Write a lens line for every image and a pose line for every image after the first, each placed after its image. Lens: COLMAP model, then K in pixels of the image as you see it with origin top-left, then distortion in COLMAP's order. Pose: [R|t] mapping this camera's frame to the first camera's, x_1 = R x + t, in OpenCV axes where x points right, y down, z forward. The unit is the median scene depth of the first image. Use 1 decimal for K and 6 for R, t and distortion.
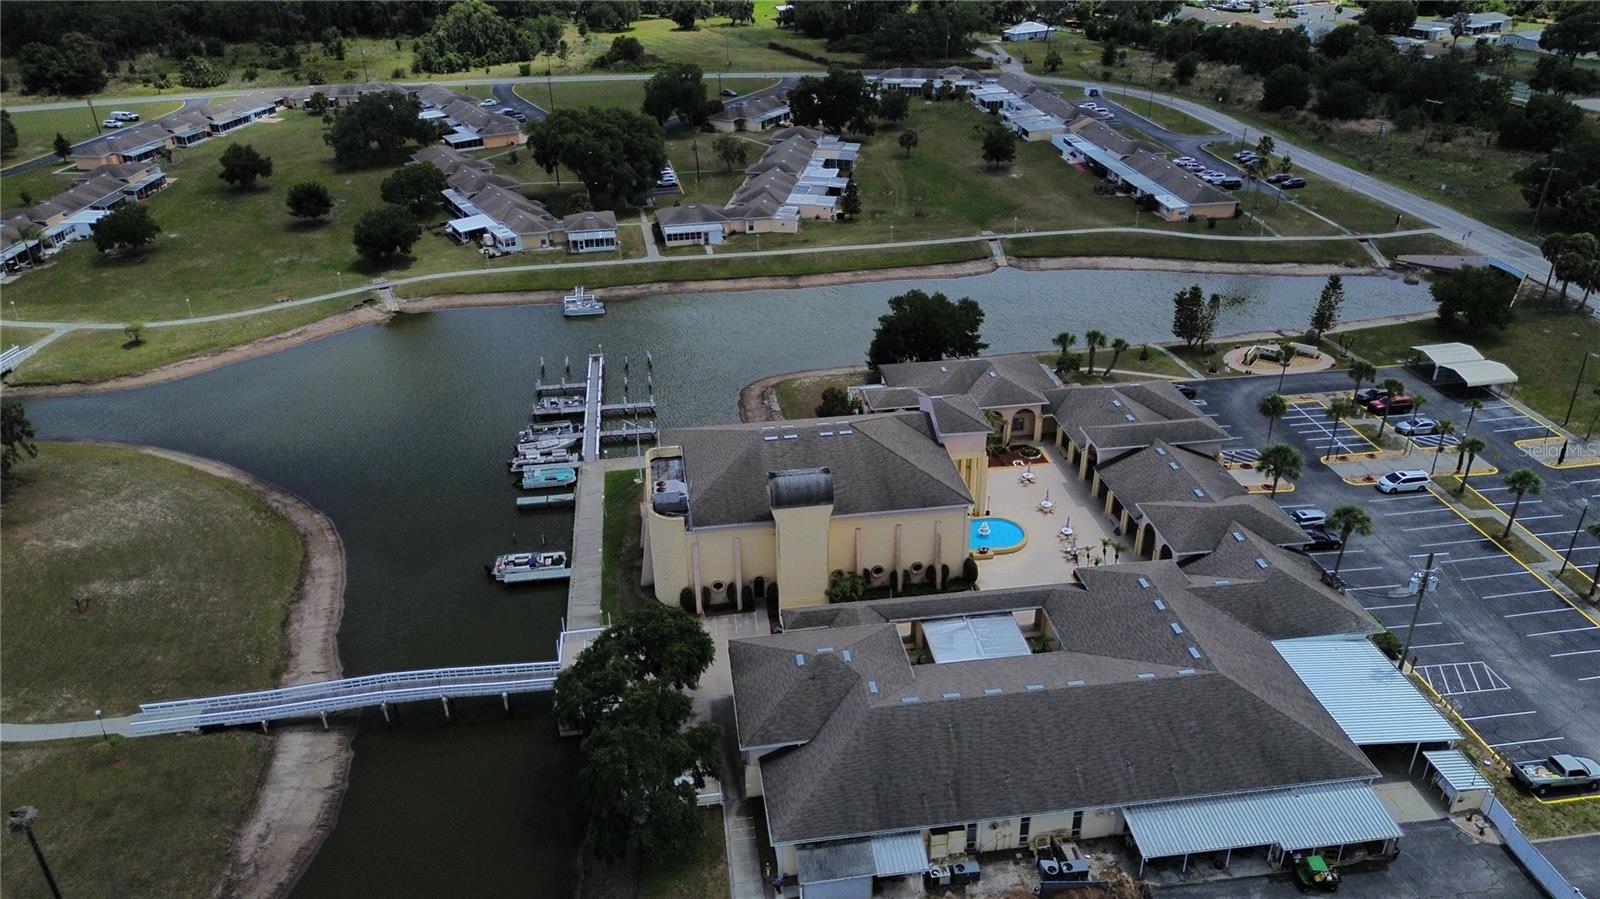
lens RADIAL K [[1118.3, 0, 800.0], [0, 1118.3, 449.5], [0, 0, 1]] dist [0.073504, -0.071178]
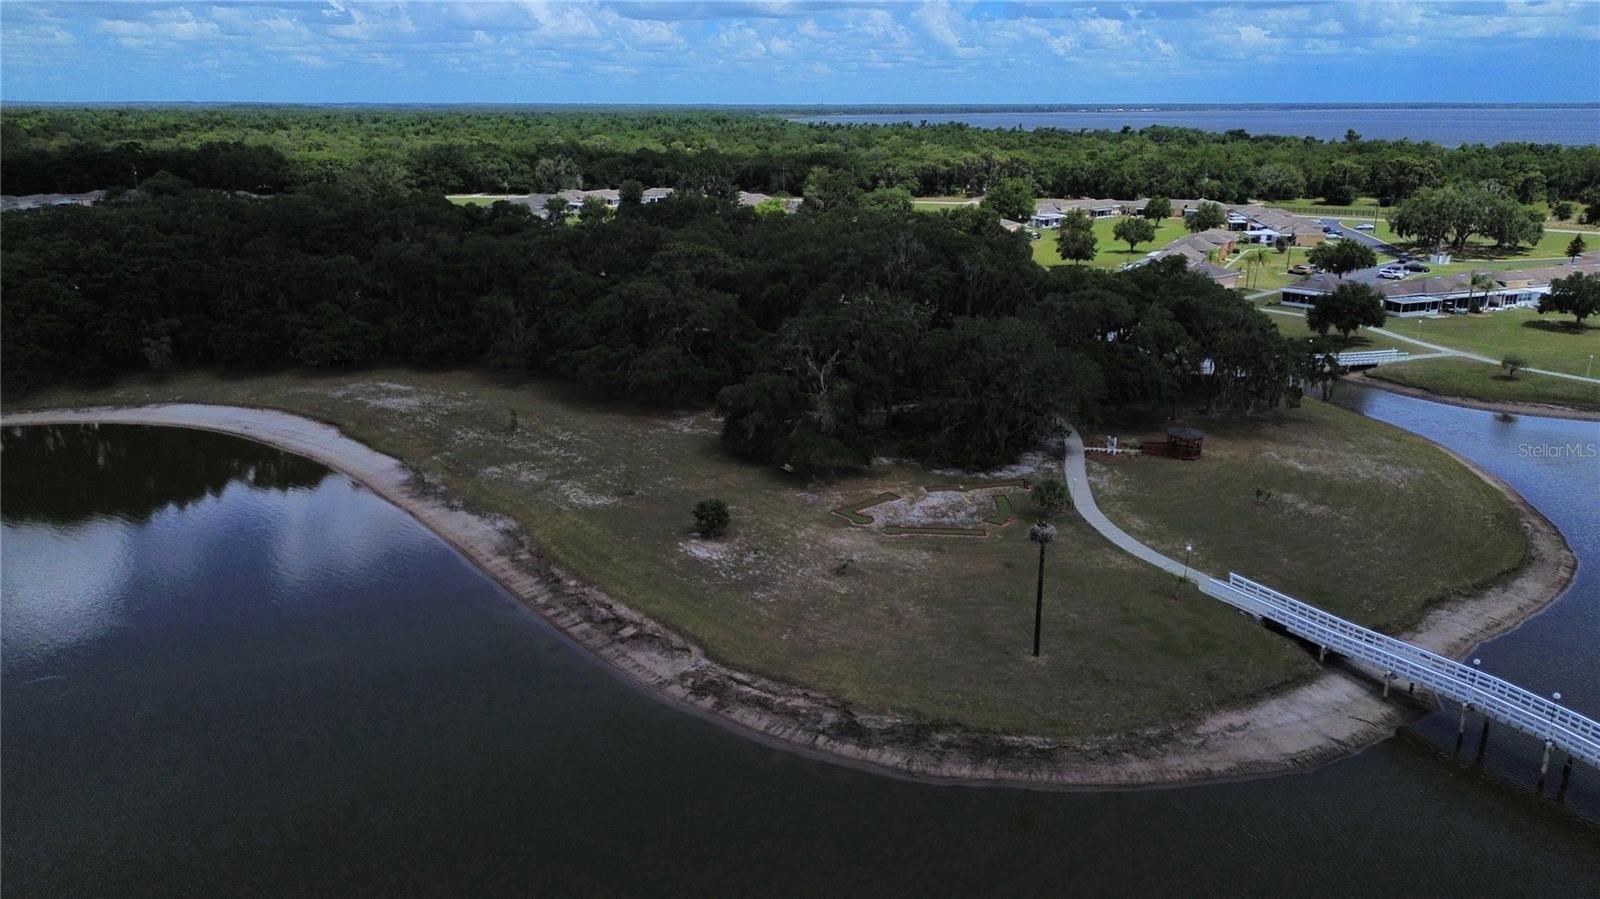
lens RADIAL K [[1118.3, 0, 800.0], [0, 1118.3, 449.5], [0, 0, 1]] dist [0.073504, -0.071178]
pose [[0.347116, 0.284977, -0.893476, 0.040322], [-0.444890, 0.888727, 0.110622, 0.094386], [0.825581, 0.359100, 0.435274, 0.141387]]
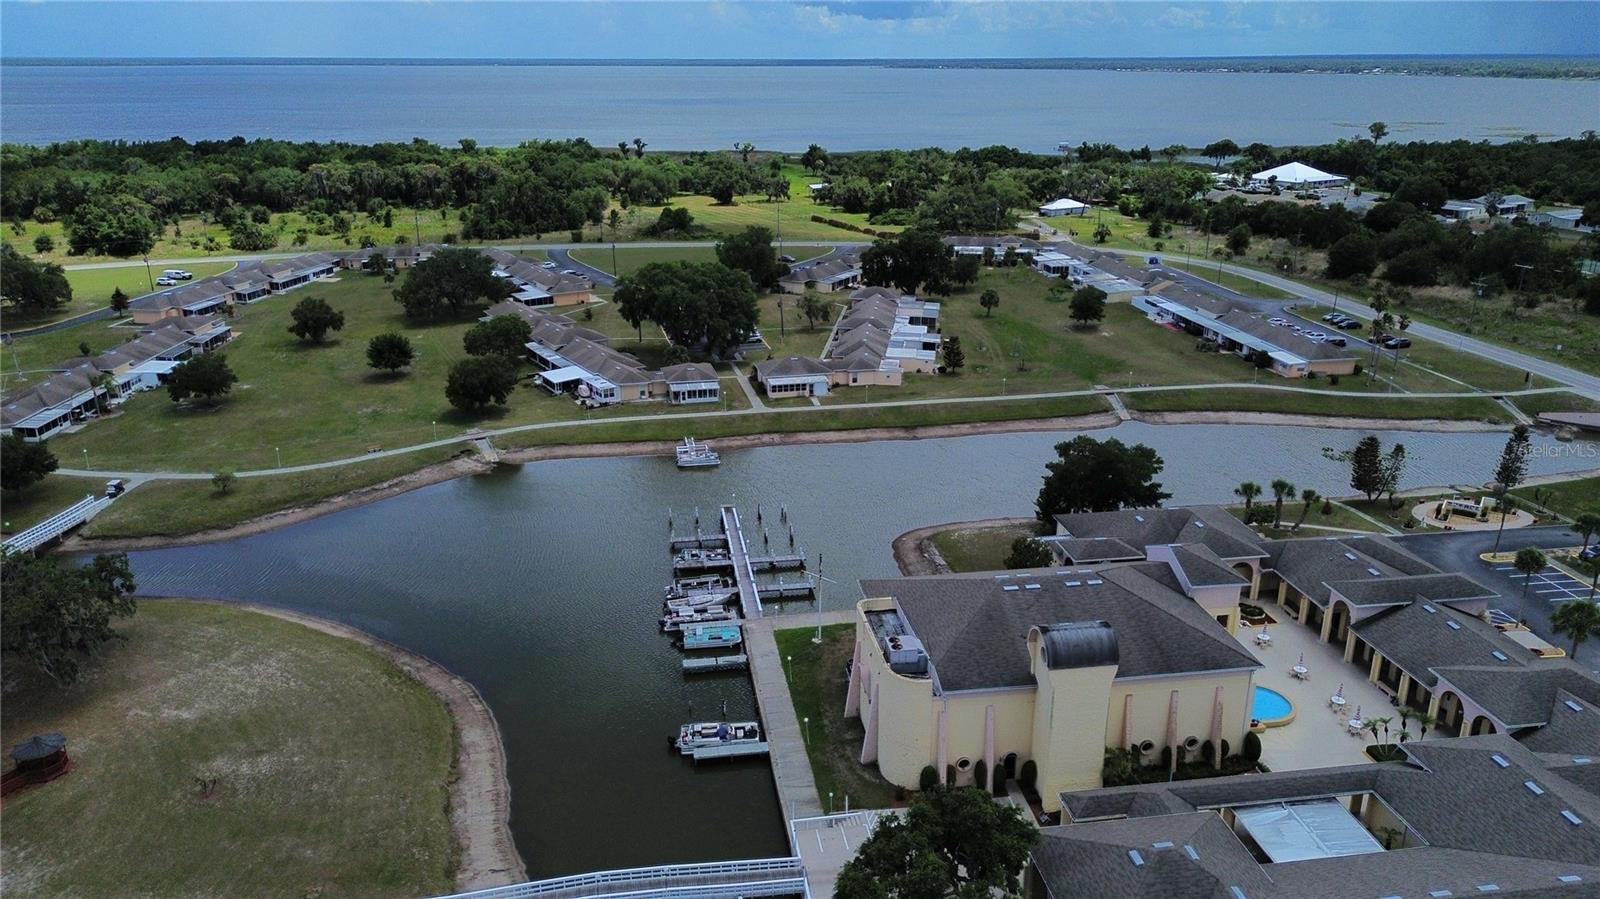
lens RADIAL K [[1118.3, 0, 800.0], [0, 1118.3, 449.5], [0, 0, 1]] dist [0.073504, -0.071178]
pose [[0.999747, 0.005906, 0.021699, -0.120081], [-0.002455, 0.987795, -0.155737, 0.011235], [-0.022354, 0.155644, 0.987560, 0.068916]]
